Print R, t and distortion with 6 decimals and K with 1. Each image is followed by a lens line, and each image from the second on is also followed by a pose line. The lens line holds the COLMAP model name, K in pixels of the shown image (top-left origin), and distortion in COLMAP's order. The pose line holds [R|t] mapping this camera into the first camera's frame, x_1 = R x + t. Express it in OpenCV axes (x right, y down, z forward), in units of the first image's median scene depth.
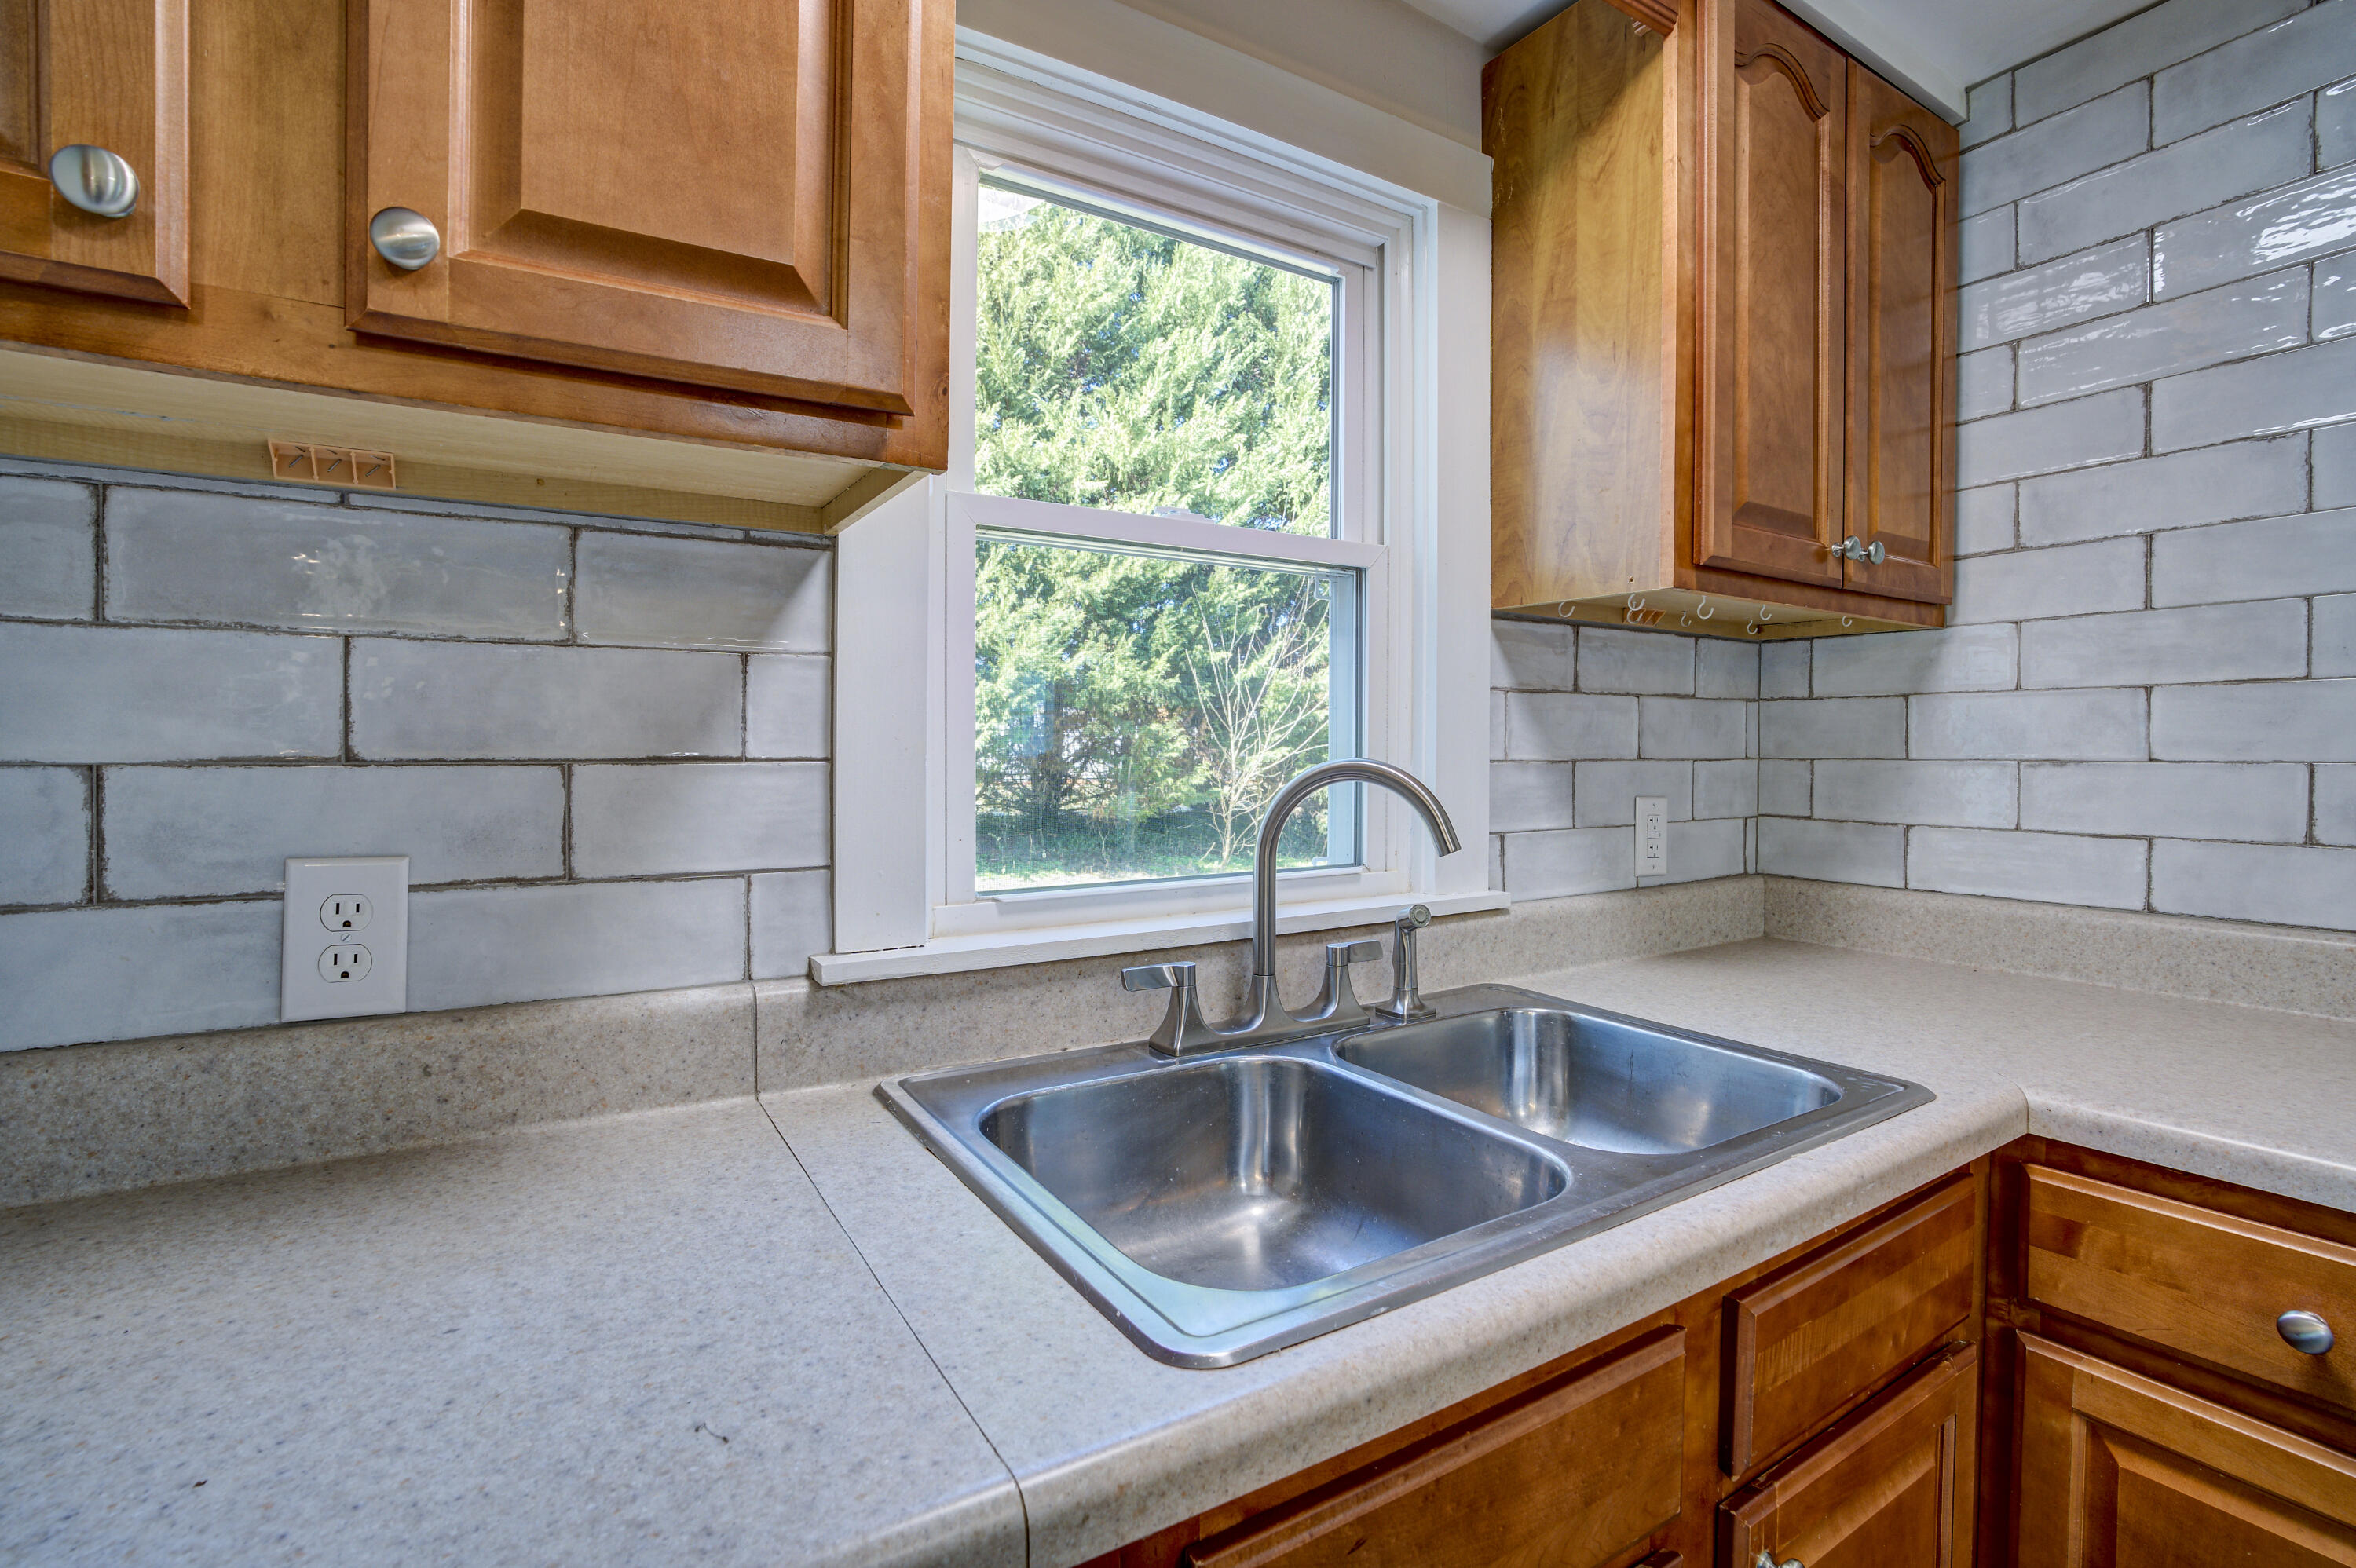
lens RADIAL K [[1109.2, 0, 1213.2], [0, 1109.2, 780.7], [0, 0, 1]] dist [-0.066952, 0.023871]
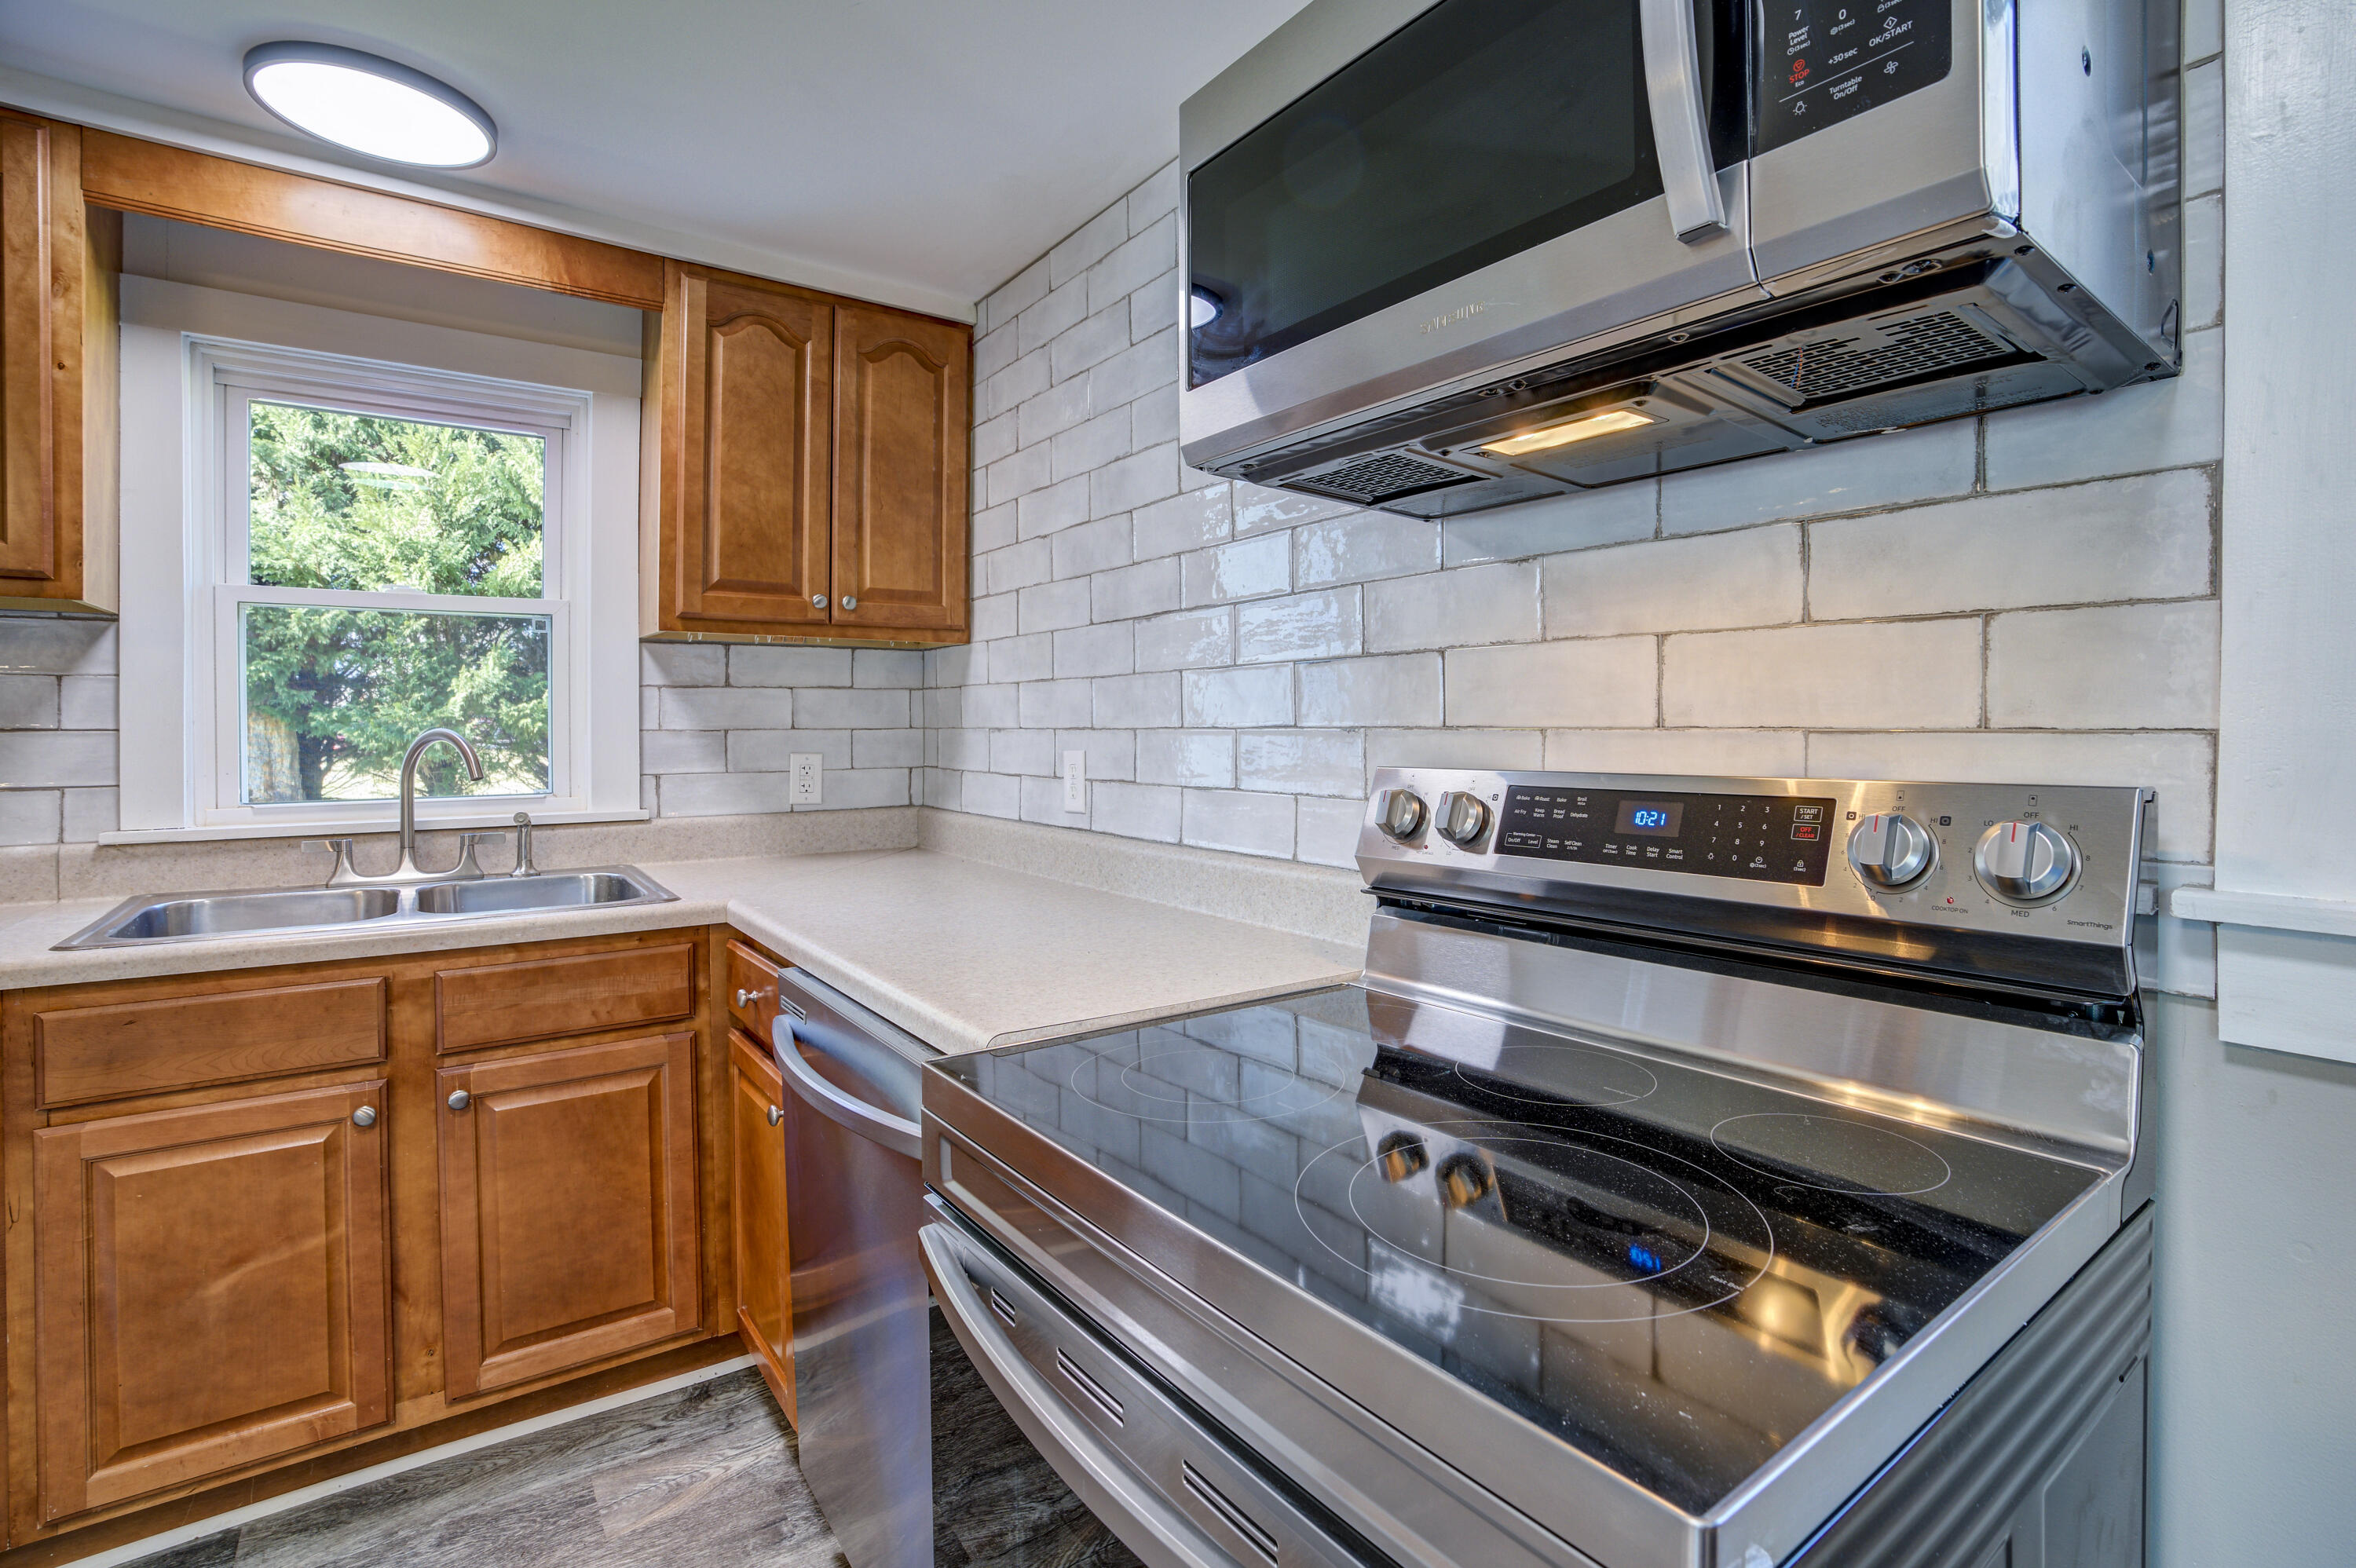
lens RADIAL K [[1104.6, 0, 1192.3], [0, 1104.6, 734.0], [0, 0, 1]] dist [-0.069494, 0.023422]
pose [[0.998184, -0.002573, 0.060179, 1.127484], [0.003504, 0.999876, -0.015362, 0.018143], [-0.060132, 0.015545, 0.998069, -0.759090]]
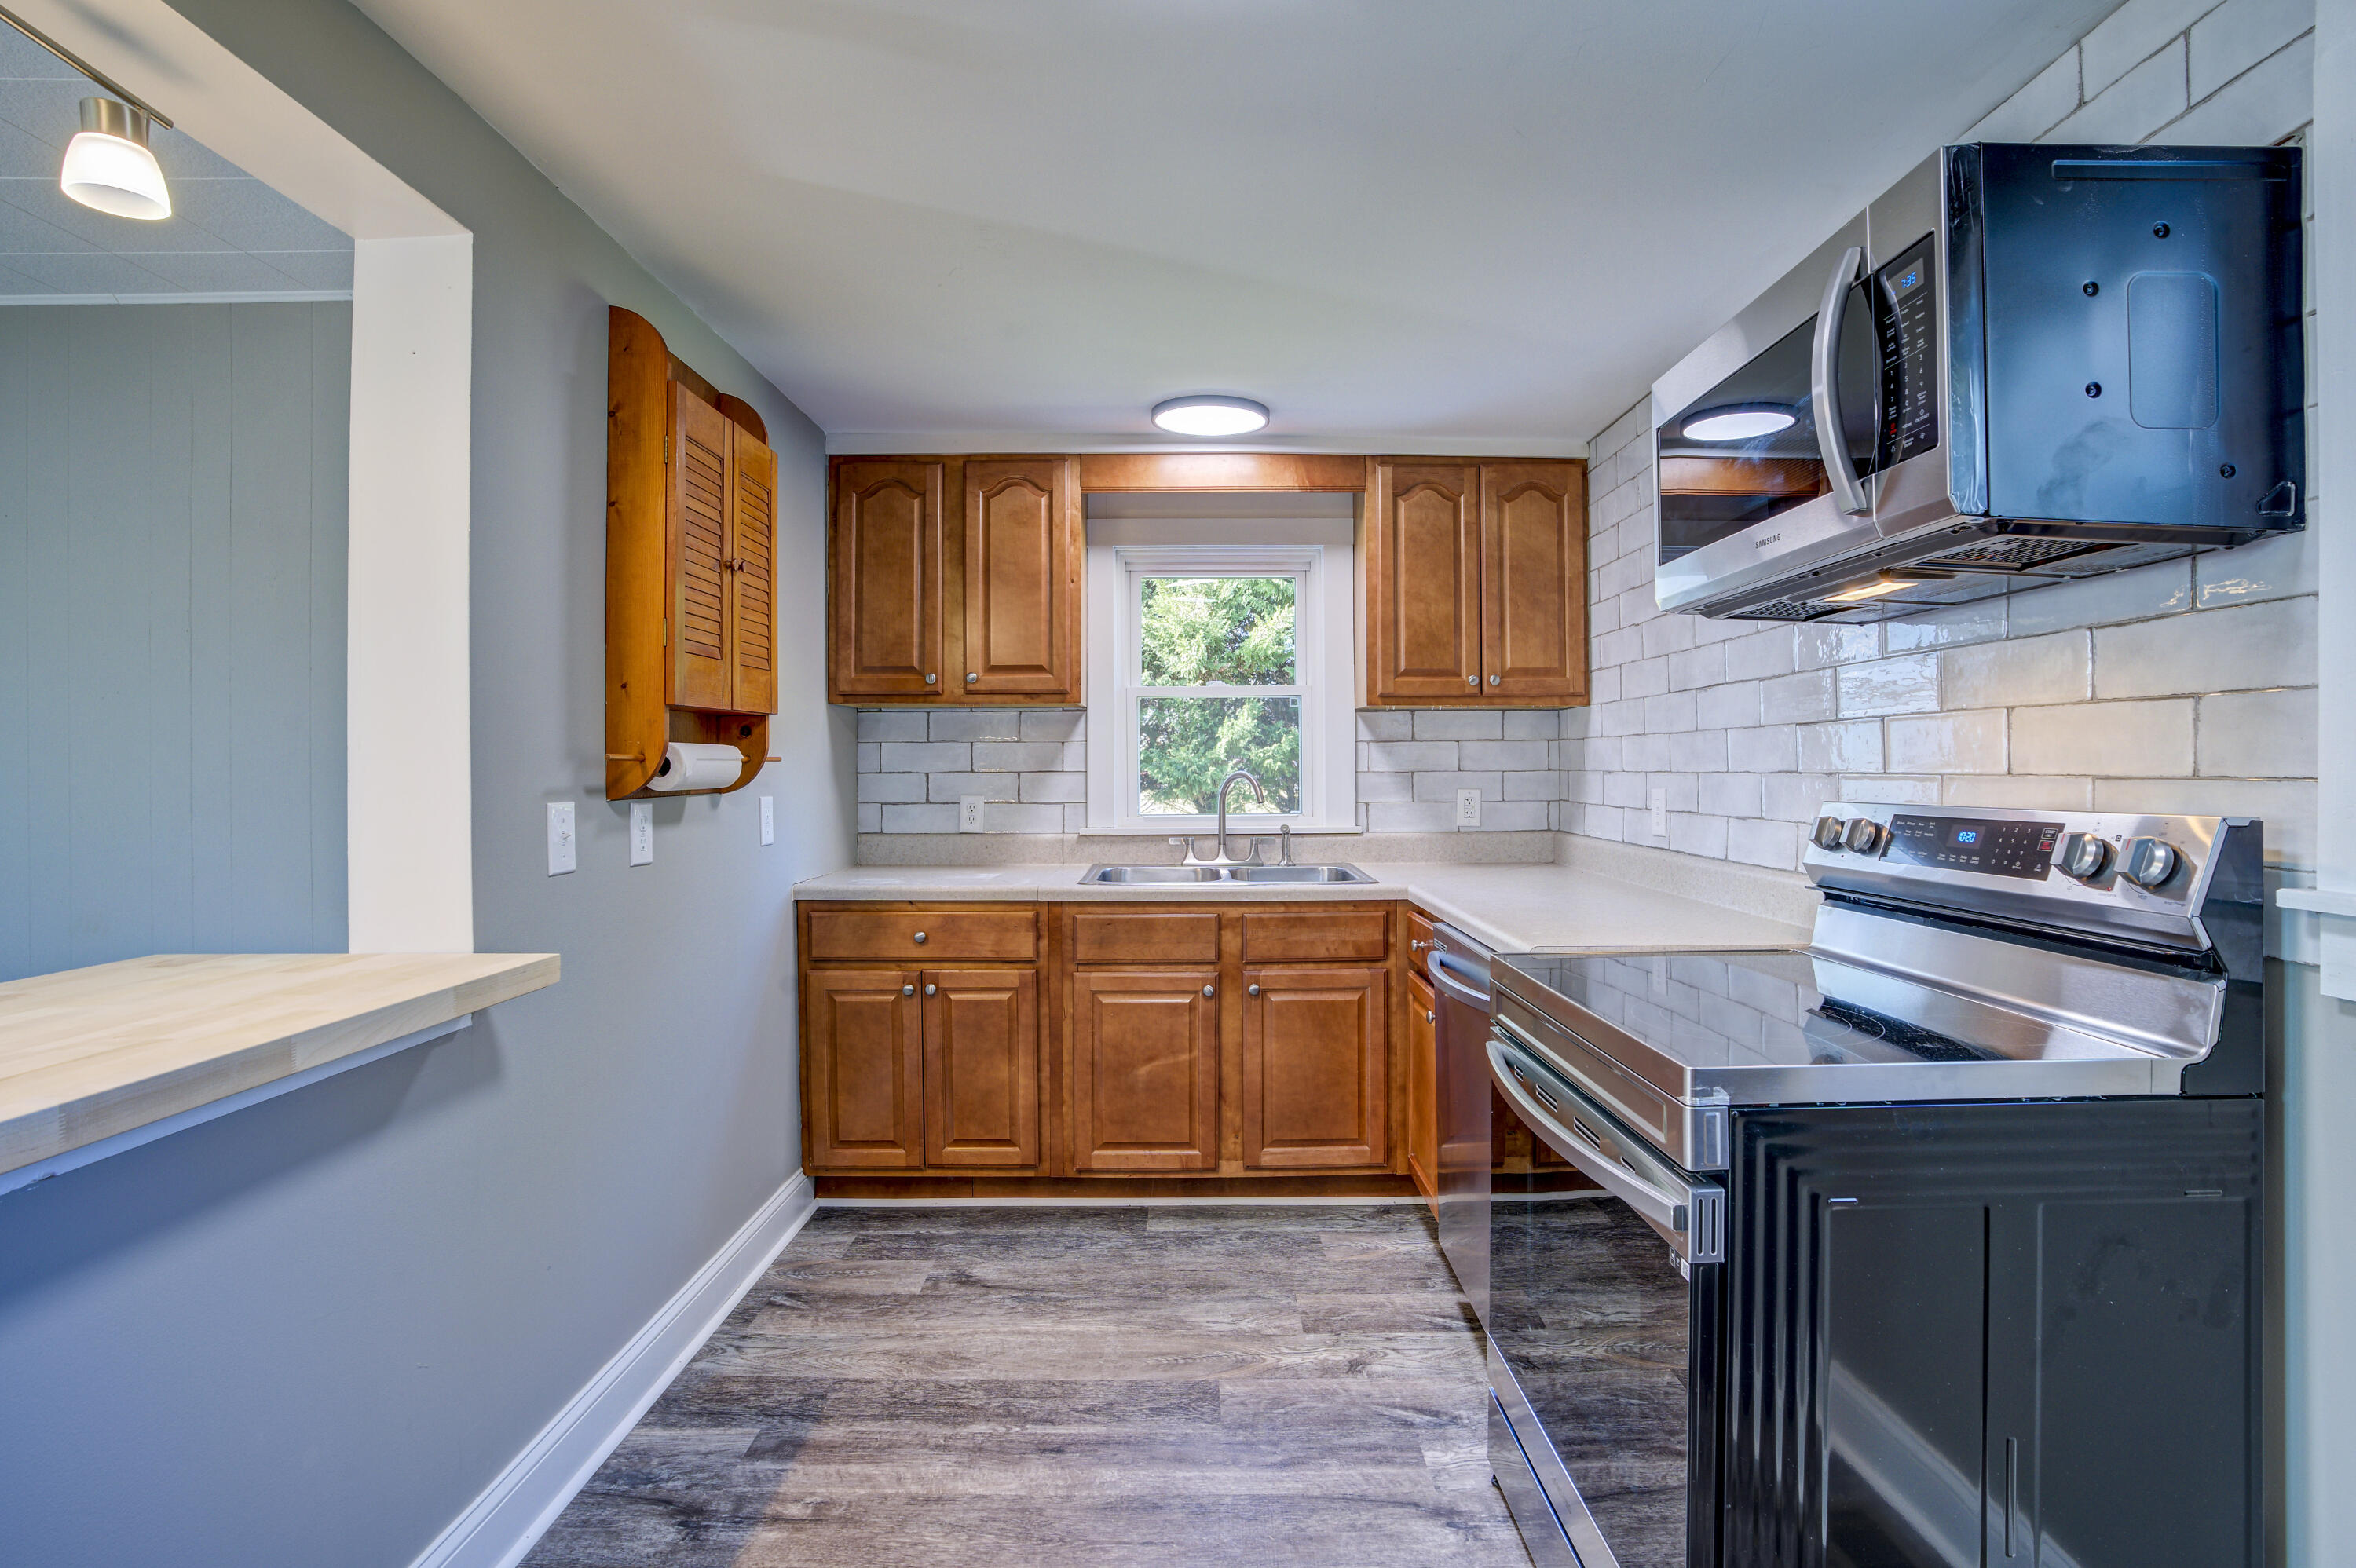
lens RADIAL K [[1104.6, 0, 1192.3], [0, 1104.6, 734.0], [0, 0, 1]] dist [-0.069494, 0.023422]
pose [[0.847375, -0.017669, -0.530700, 1.416401], [-0.009248, 0.998804, -0.048019, 0.021465], [0.530914, 0.045598, 0.846198, -1.405310]]
